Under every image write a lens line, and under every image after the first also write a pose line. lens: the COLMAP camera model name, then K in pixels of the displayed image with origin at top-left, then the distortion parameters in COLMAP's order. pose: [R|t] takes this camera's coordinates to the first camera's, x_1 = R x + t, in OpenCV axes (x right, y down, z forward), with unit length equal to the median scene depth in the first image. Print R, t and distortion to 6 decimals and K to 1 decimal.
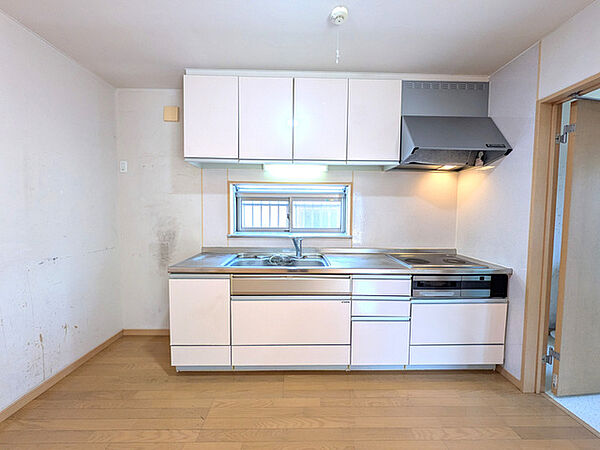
lens RADIAL K [[237.9, 0, 303.4], [0, 237.9, 222.5], [0, 0, 1]] dist [-0.002540, 0.000347]
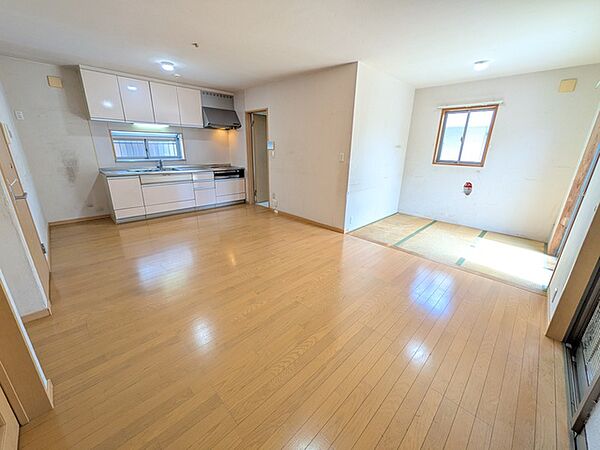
lens RADIAL K [[237.9, 0, 300.5], [0, 237.9, 221.2], [0, 0, 1]] dist [-0.002540, 0.000347]
pose [[0.716603, -0.202254, 0.667512, -0.732152], [0.023596, 0.963515, 0.266611, 0.058601], [-0.697082, -0.175304, 0.695231, -1.614249]]
